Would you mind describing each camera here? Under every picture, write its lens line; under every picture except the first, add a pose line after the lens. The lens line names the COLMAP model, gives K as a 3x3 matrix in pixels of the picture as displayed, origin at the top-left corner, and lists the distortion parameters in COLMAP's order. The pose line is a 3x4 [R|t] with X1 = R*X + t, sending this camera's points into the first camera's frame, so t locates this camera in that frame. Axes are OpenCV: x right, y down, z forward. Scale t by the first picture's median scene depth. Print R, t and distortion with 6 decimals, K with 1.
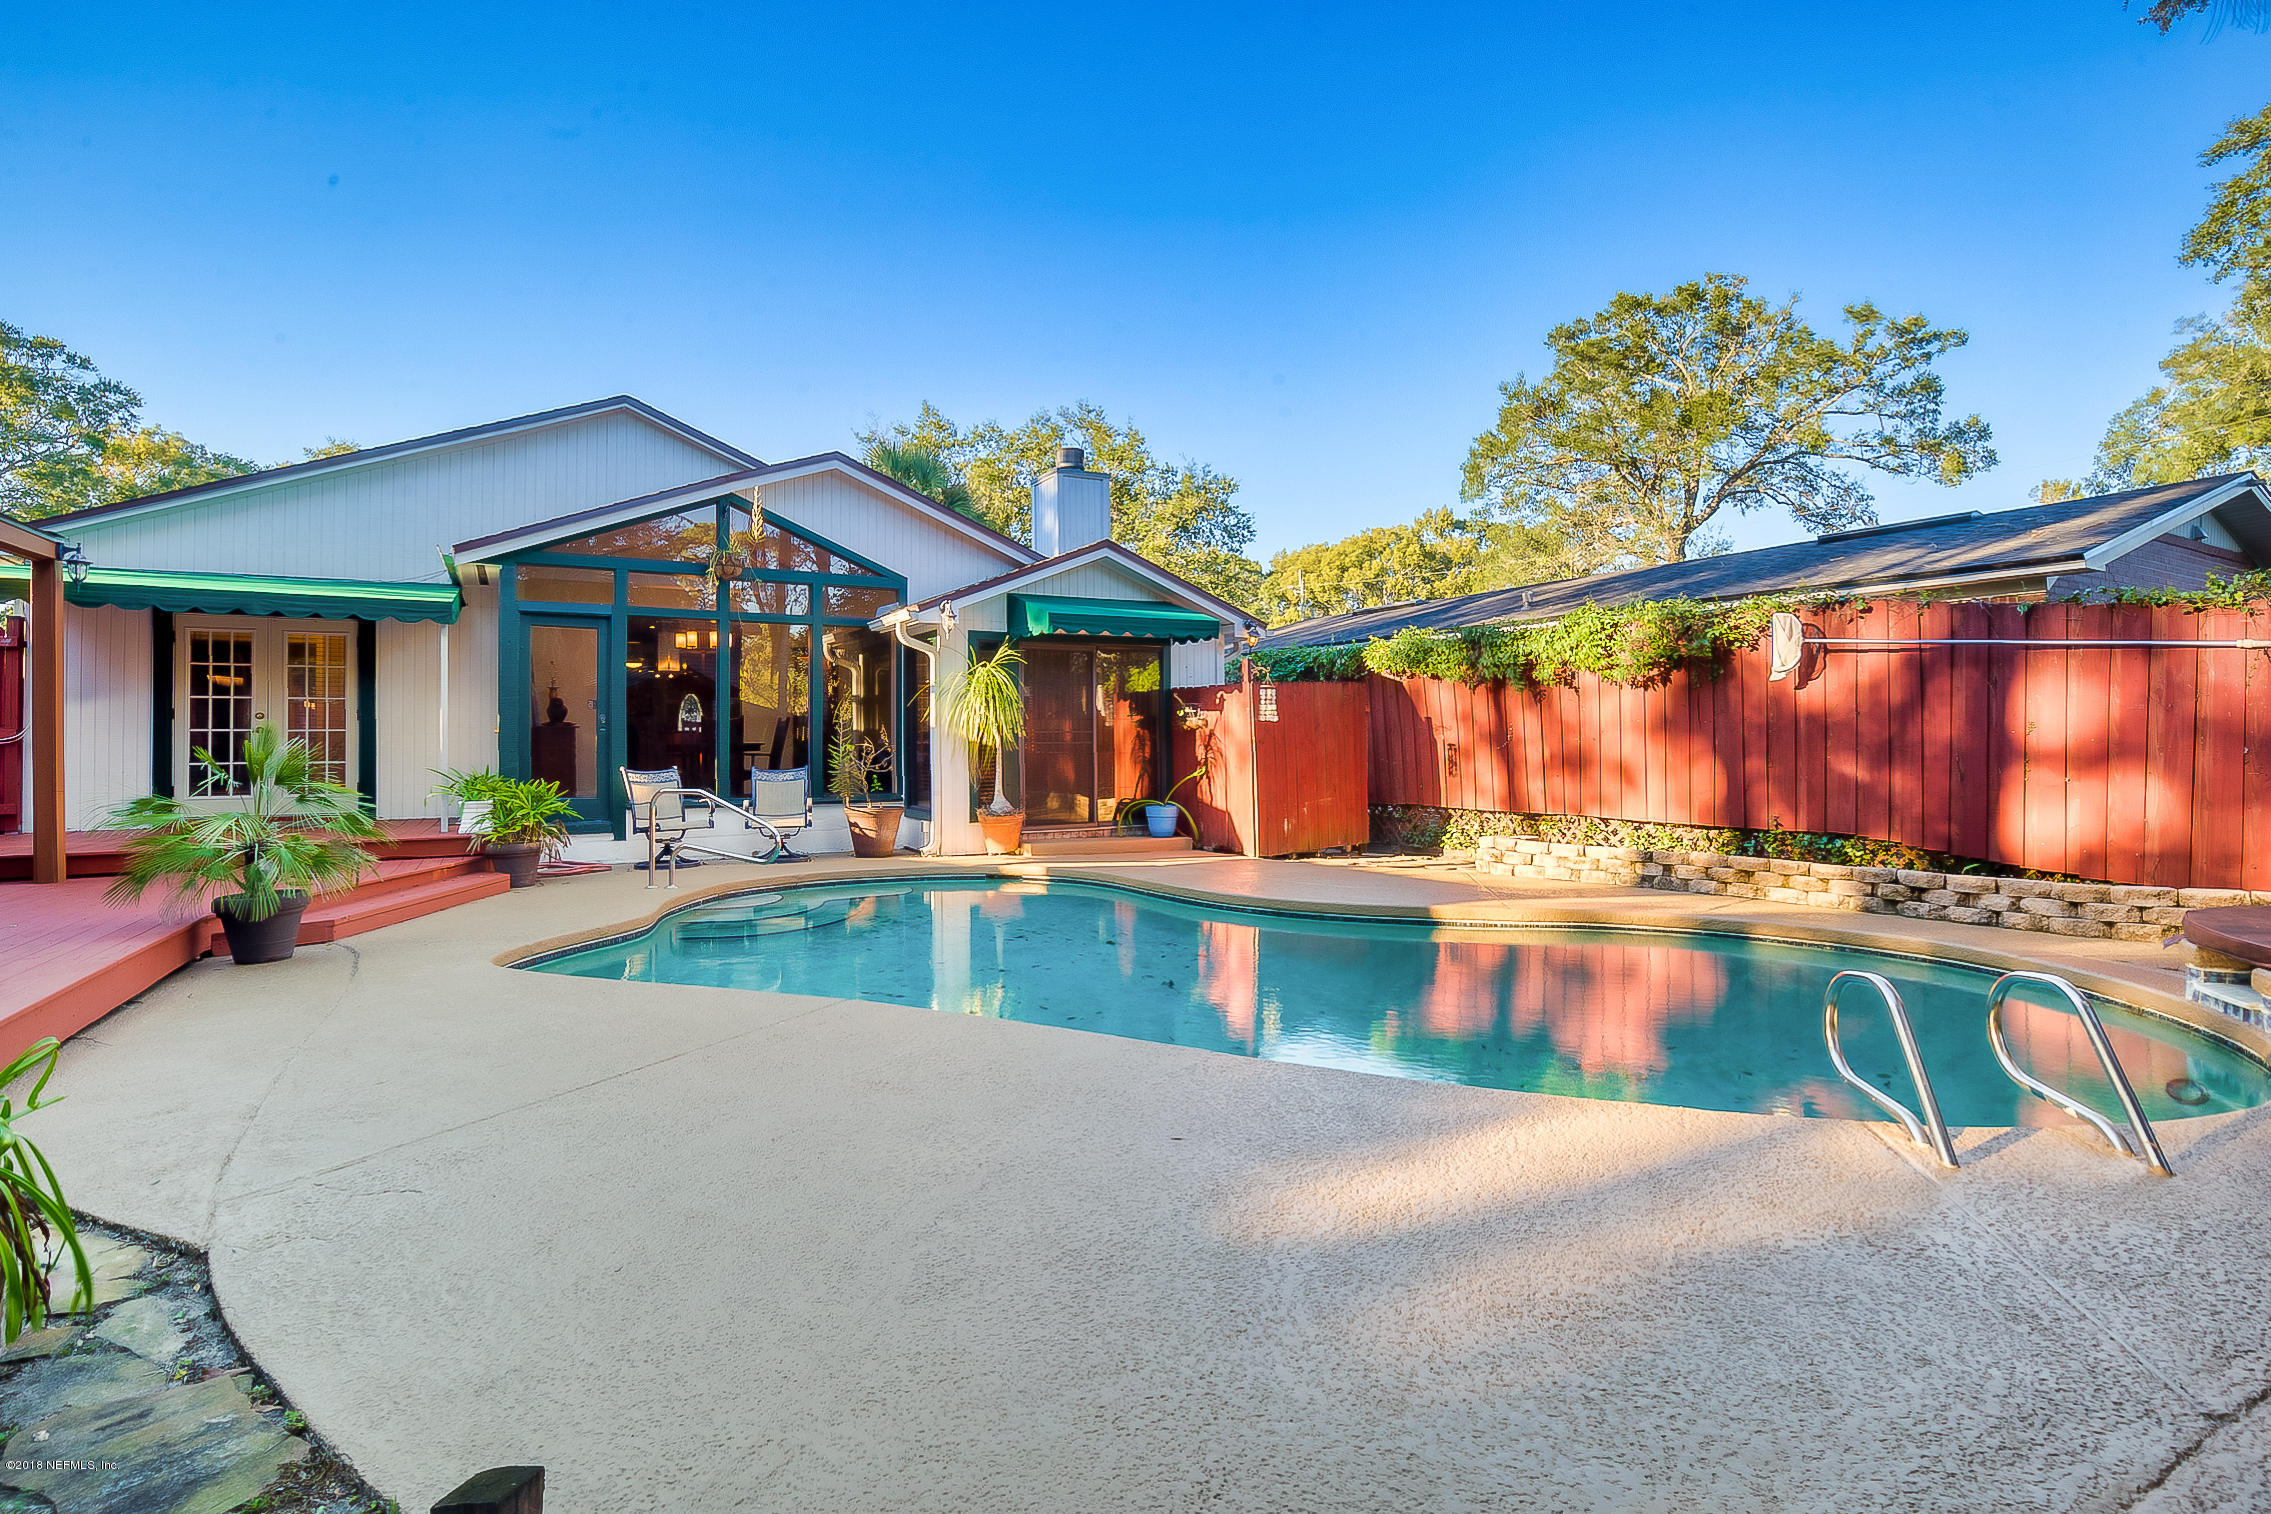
lens RADIAL K [[1071.7, 0, 1135.5], [0, 1071.7, 757.0], [0, 0, 1]] dist [-0.036568, 0.008410]
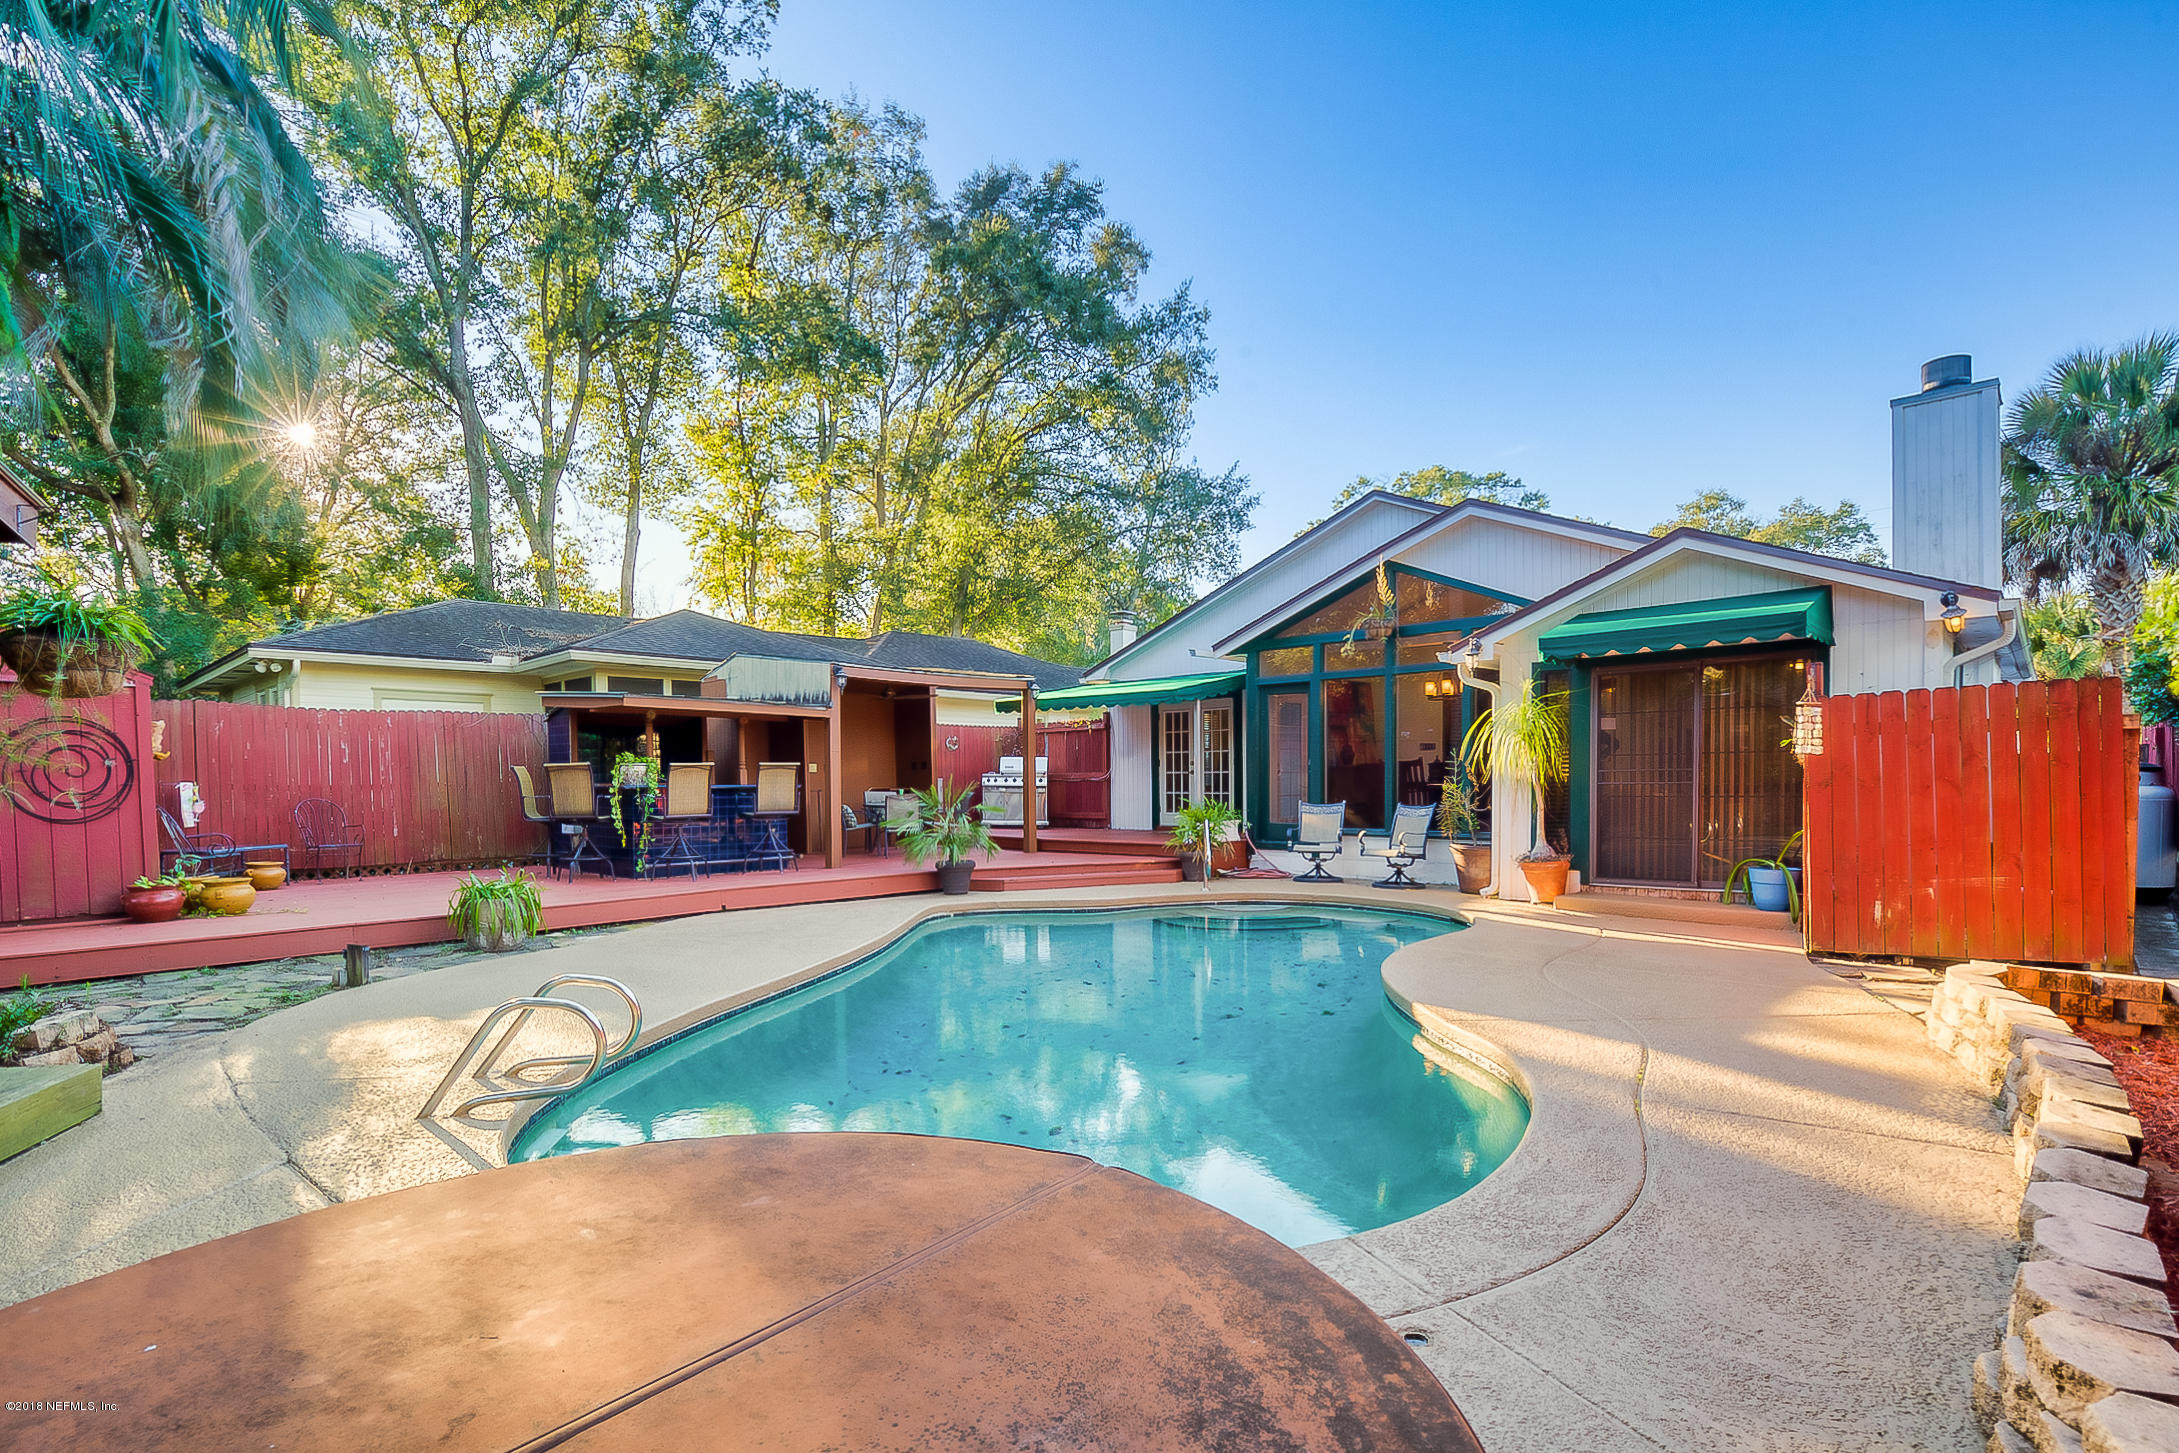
lens RADIAL K [[1088.6, 0, 1087.8], [0, 1088.6, 782.0], [0, 0, 1]] dist [-0.013495, -0.000121]
pose [[0.280067, 0.005467, -0.959965, 0.637768], [-0.004081, 0.999982, 0.004505, -0.016131], [0.959972, 0.002656, 0.280084, 0.354070]]
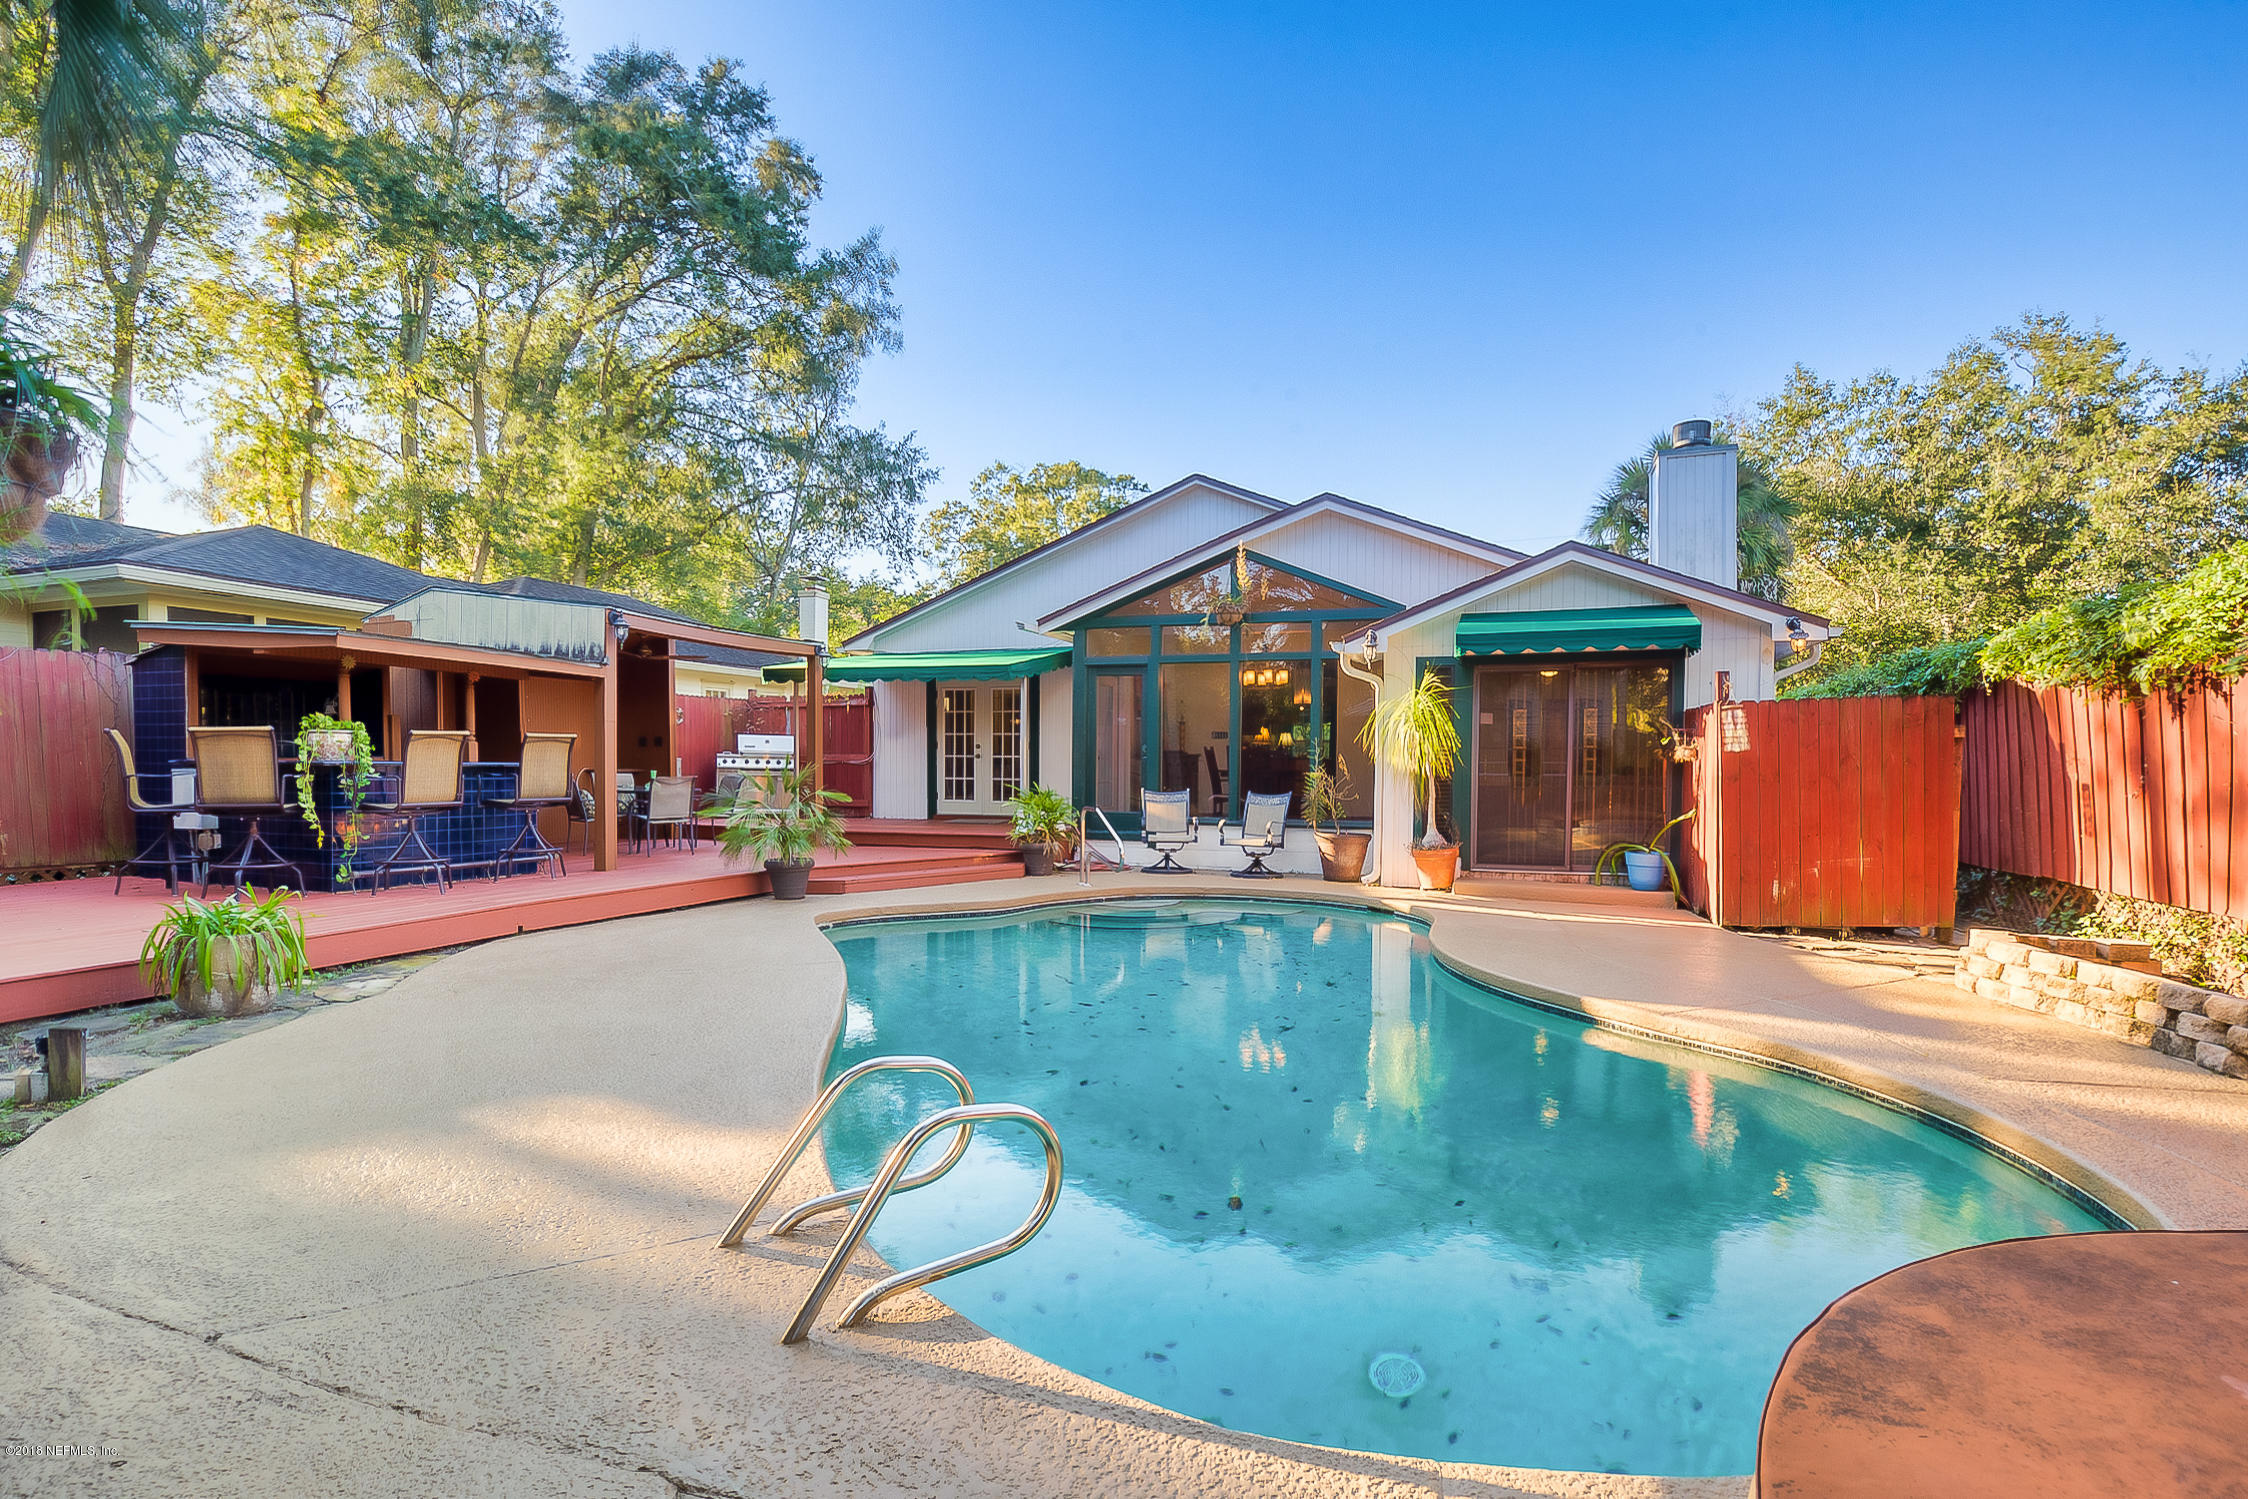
lens RADIAL K [[1095.0, 0, 1127.1], [0, 1095.0, 786.8], [0, 0, 1]] dist [-0.023196, 0.000111]
pose [[0.652300, 0.026139, -0.757510, 0.418475], [-0.020533, 0.999648, 0.016813, -0.011997], [0.757683, 0.004587, 0.652607, 0.151982]]
